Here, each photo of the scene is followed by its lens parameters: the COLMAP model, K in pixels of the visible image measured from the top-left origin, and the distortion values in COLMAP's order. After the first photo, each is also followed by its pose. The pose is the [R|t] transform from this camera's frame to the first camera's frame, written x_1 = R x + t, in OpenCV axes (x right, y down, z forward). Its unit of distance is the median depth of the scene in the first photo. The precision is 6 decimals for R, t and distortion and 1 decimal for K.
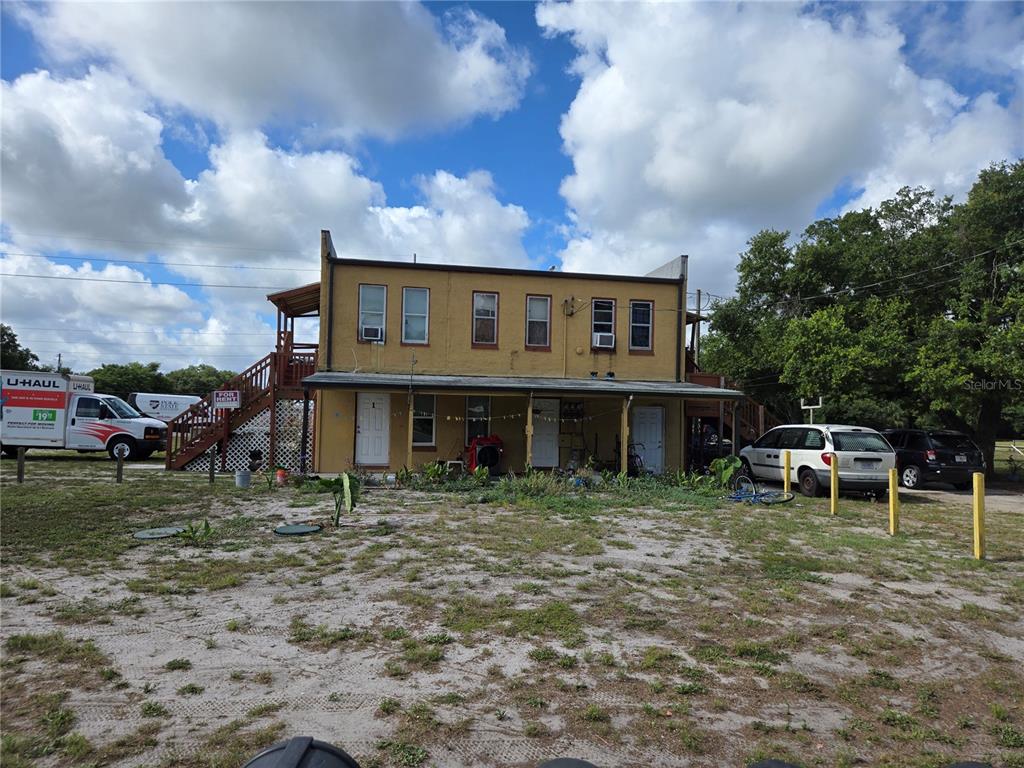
lens RADIAL K [[691.1, 0, 509.8], [0, 691.1, 405.2], [0, 0, 1]] dist [0.083603, -0.075703]
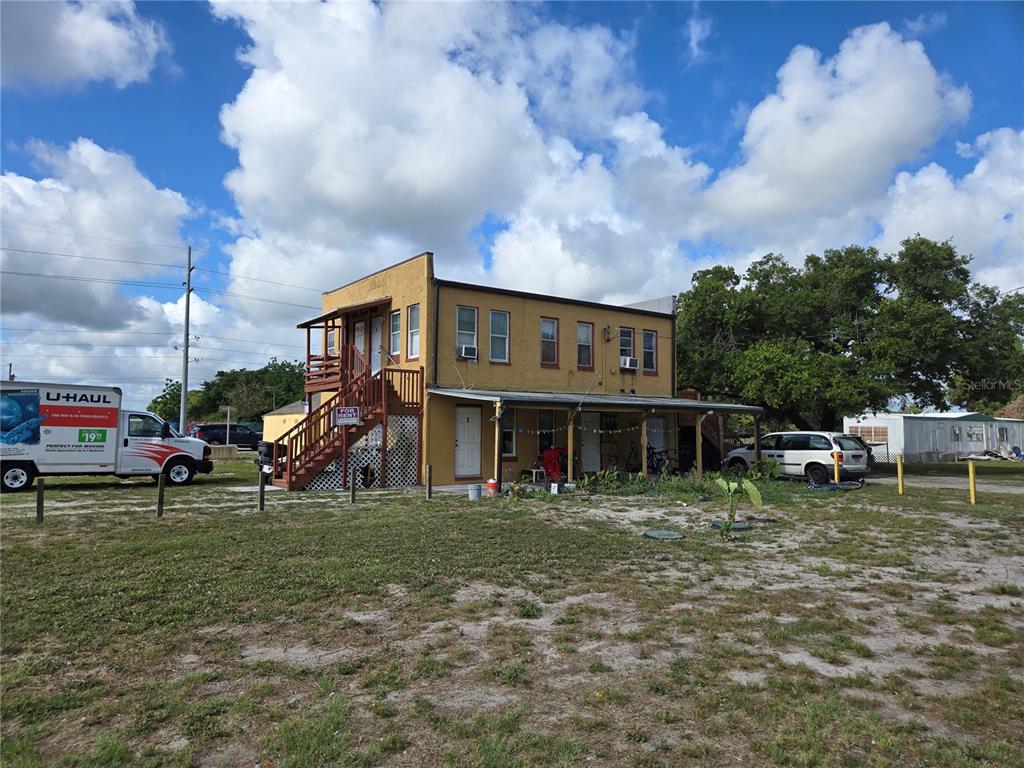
lens RADIAL K [[691.1, 0, 509.8], [0, 691.1, 405.2], [0, 0, 1]] dist [0.083603, -0.075703]
pose [[0.898998, -0.001615, 0.437950, -0.580534], [0.002502, 0.999996, -0.001450, -0.019948], [-0.437946, 0.002399, 0.898998, 0.020515]]
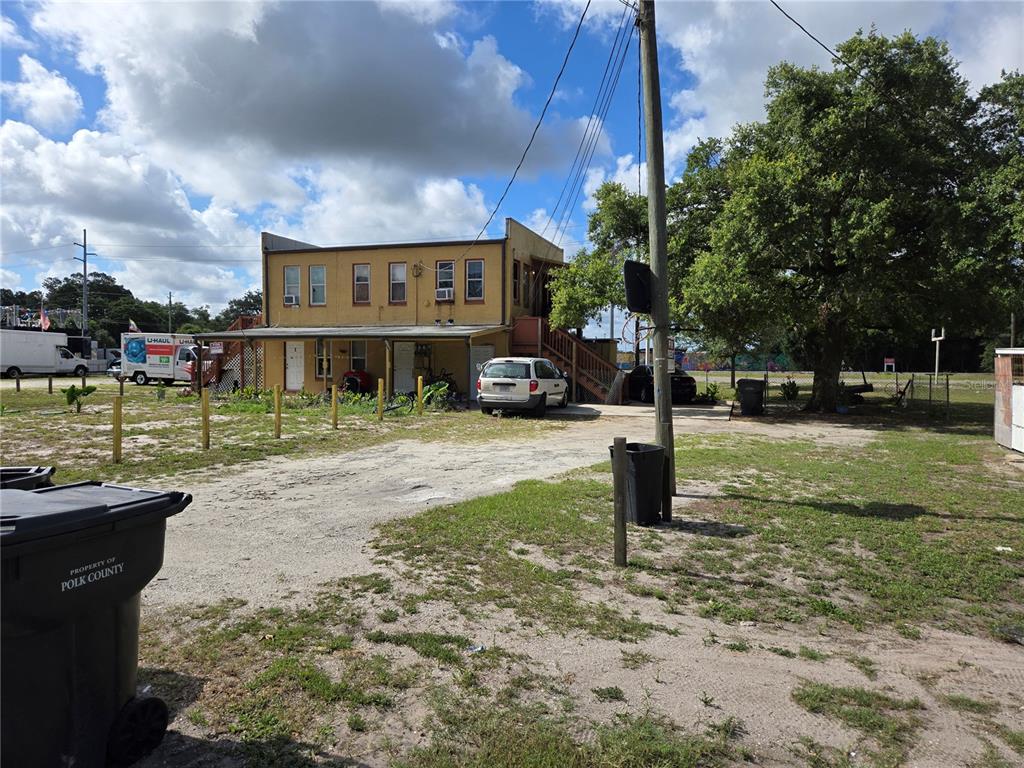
lens RADIAL K [[673.7, 0, 510.7], [0, 673.7, 378.6], [0, 0, 1]] dist [0.084550, -0.073786]
pose [[0.873248, -0.002272, -0.487270, 0.861086], [0.023189, 0.999050, 0.036900, 0.018599], [0.486723, -0.043522, 0.872471, -0.025418]]
